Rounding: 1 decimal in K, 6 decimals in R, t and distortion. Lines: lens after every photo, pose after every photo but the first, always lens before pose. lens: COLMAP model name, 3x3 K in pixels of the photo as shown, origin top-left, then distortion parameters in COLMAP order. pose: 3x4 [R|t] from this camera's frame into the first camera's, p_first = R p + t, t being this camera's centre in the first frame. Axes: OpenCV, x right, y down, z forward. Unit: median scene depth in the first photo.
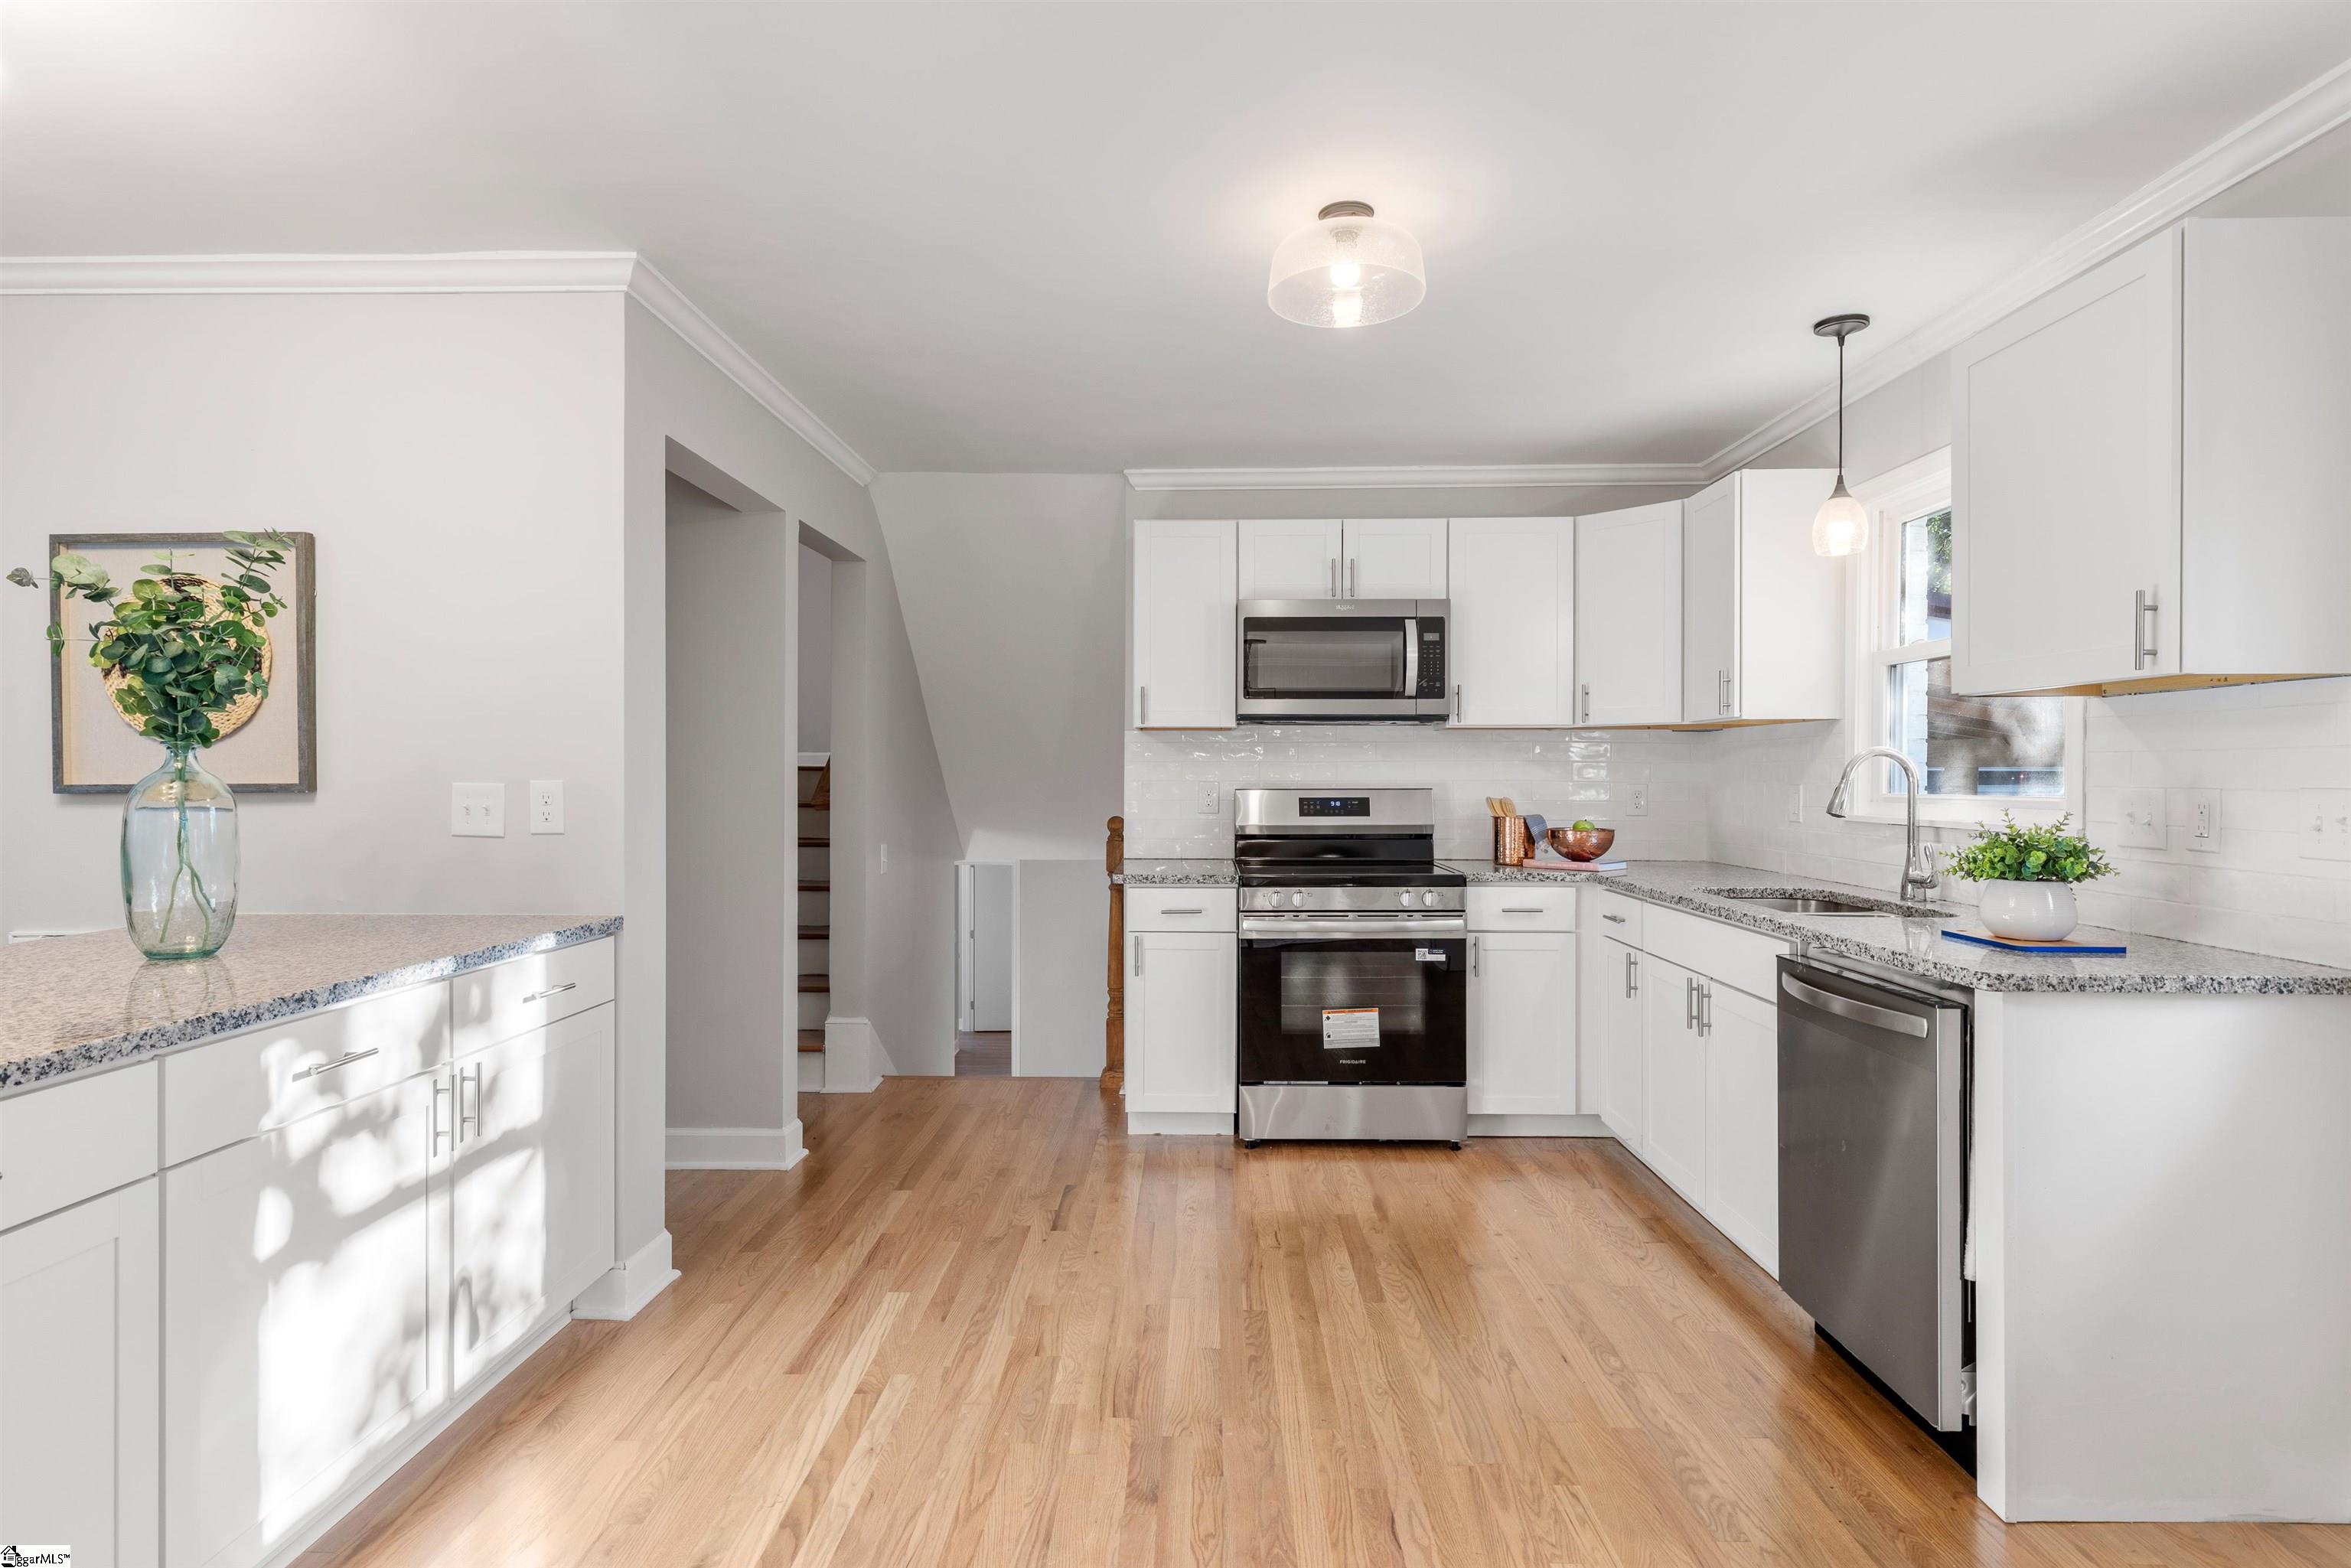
lens RADIAL K [[1197.1, 0, 1187.7], [0, 1197.1, 786.6], [0, 0, 1]] dist [0.002626, -0.001114]
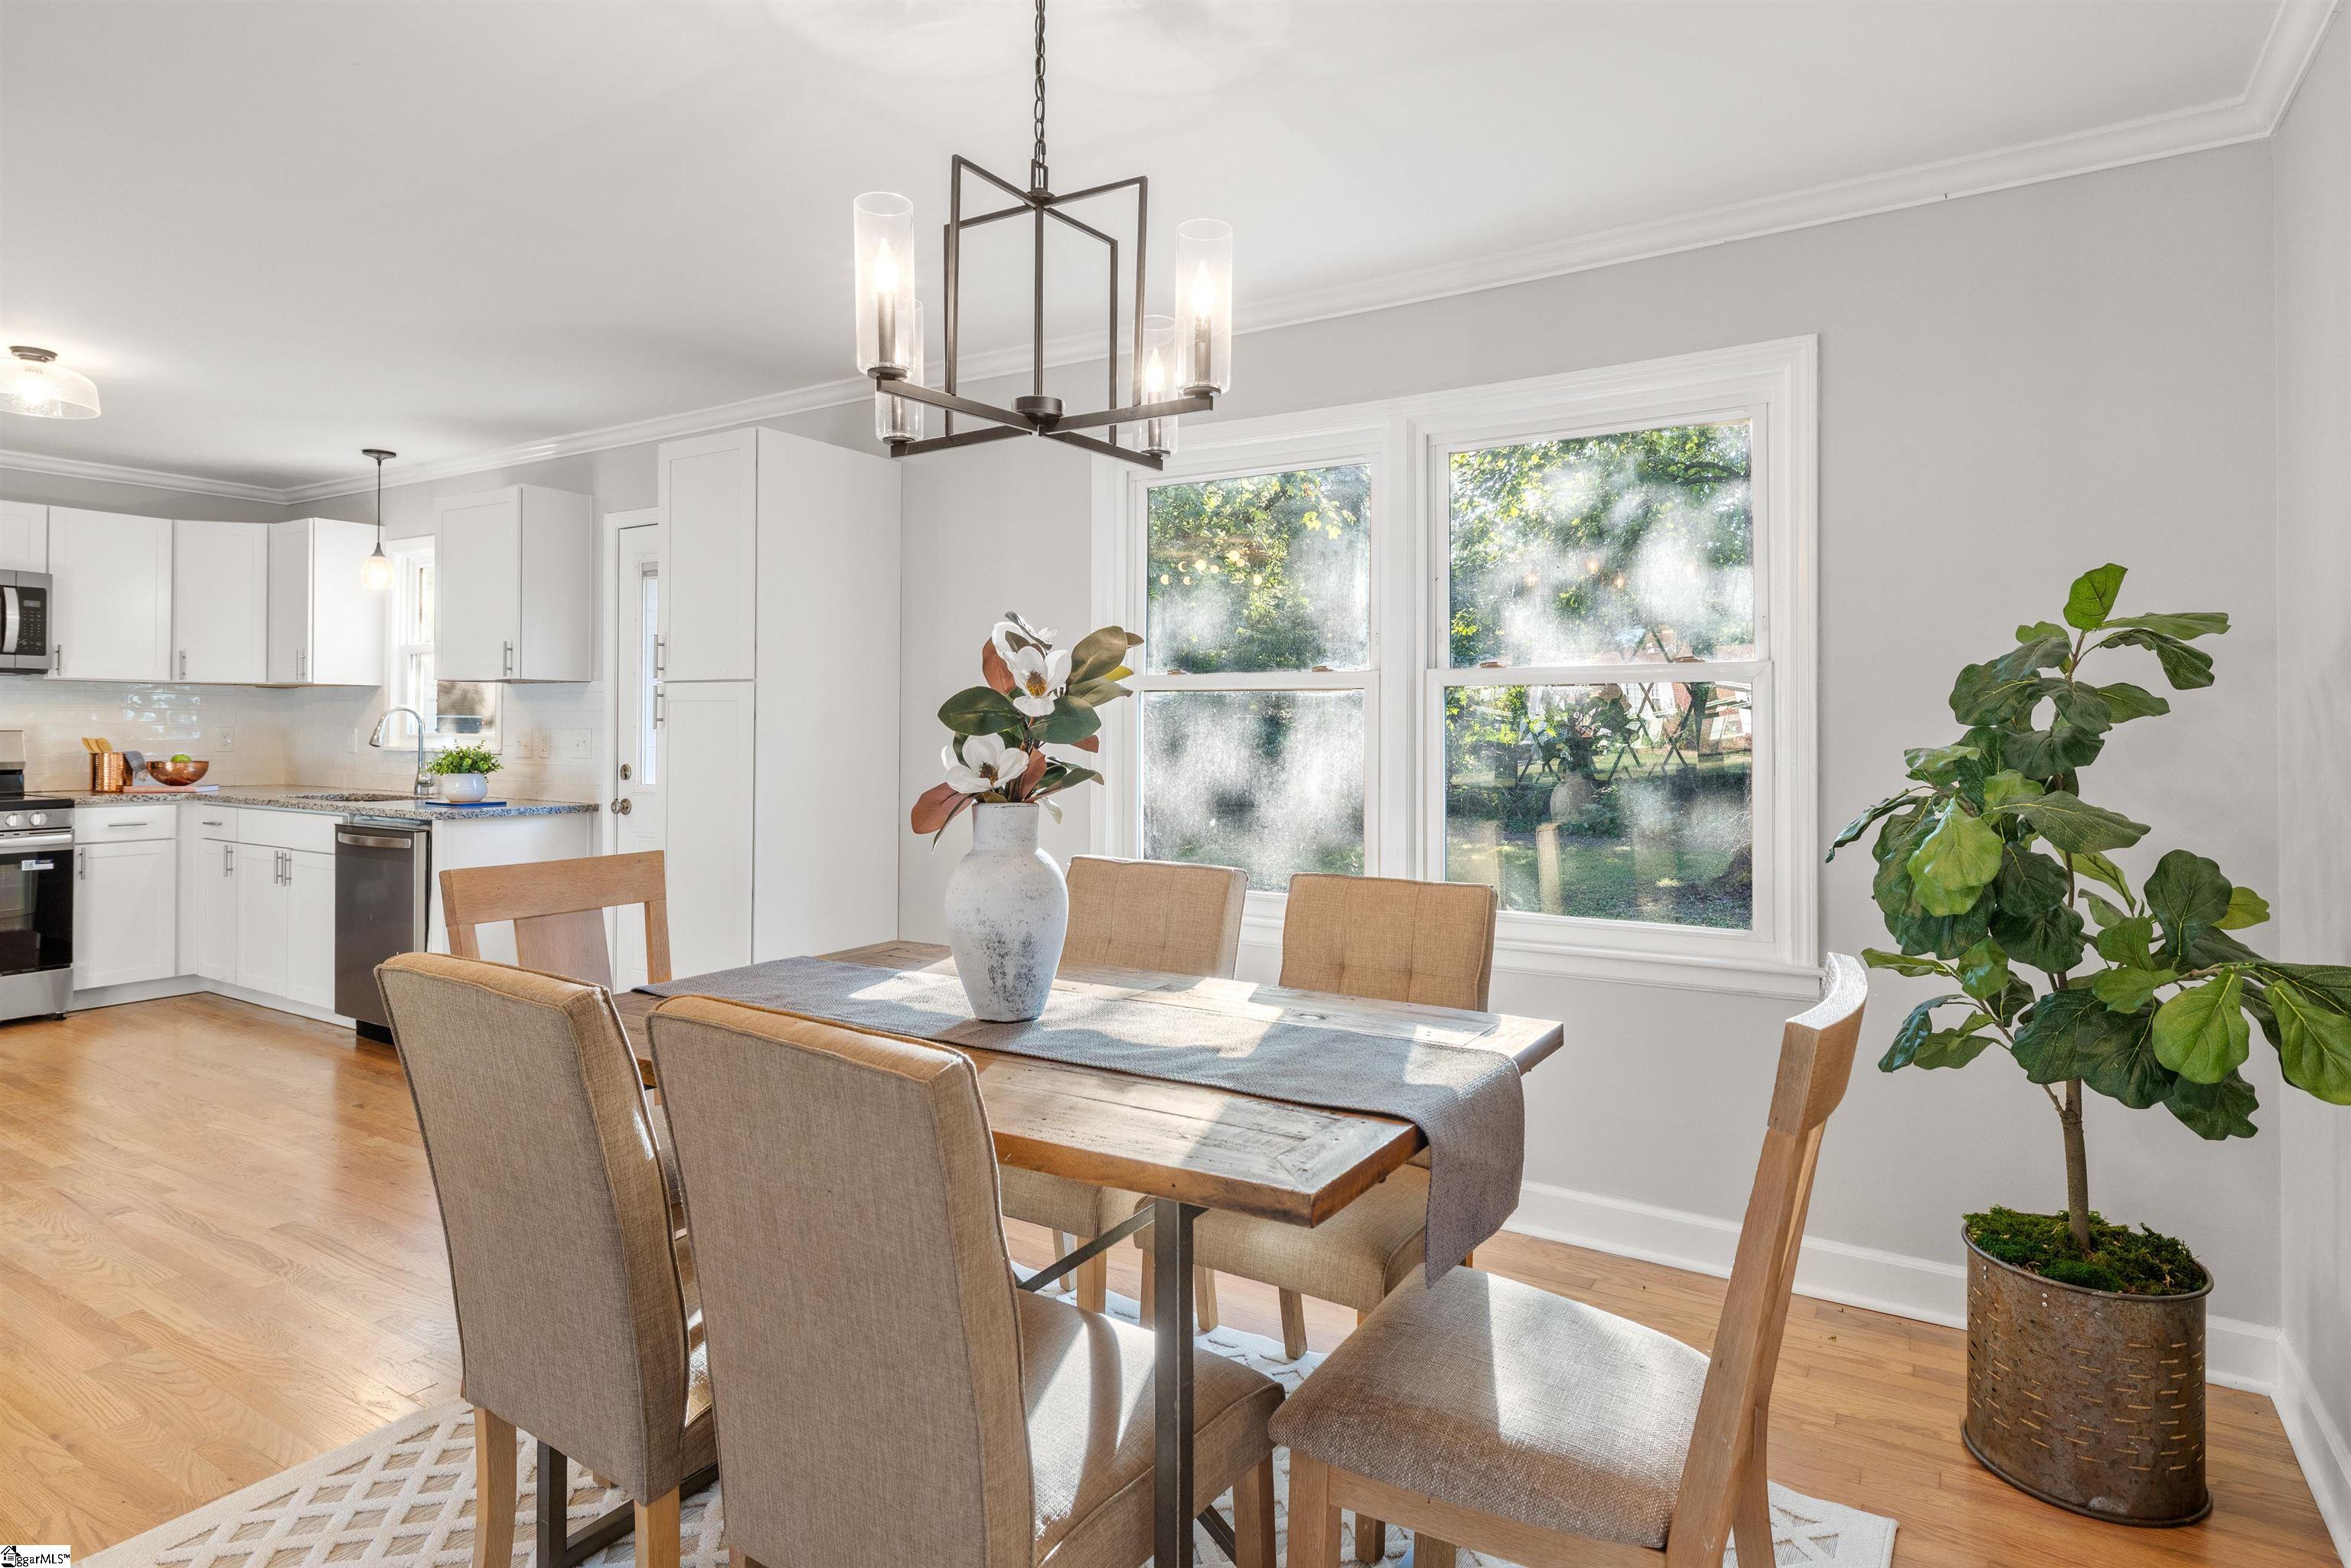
lens RADIAL K [[1266.0, 0, 1156.7], [0, 1266.0, 720.2], [0, 0, 1]] dist [-0.001526, 0.002391]
pose [[0.520643, 0.007670, 0.853740, -0.339194], [0.000809, 0.999955, -0.009477, 0.005208], [-0.853774, 0.005625, 0.520613, -0.723908]]
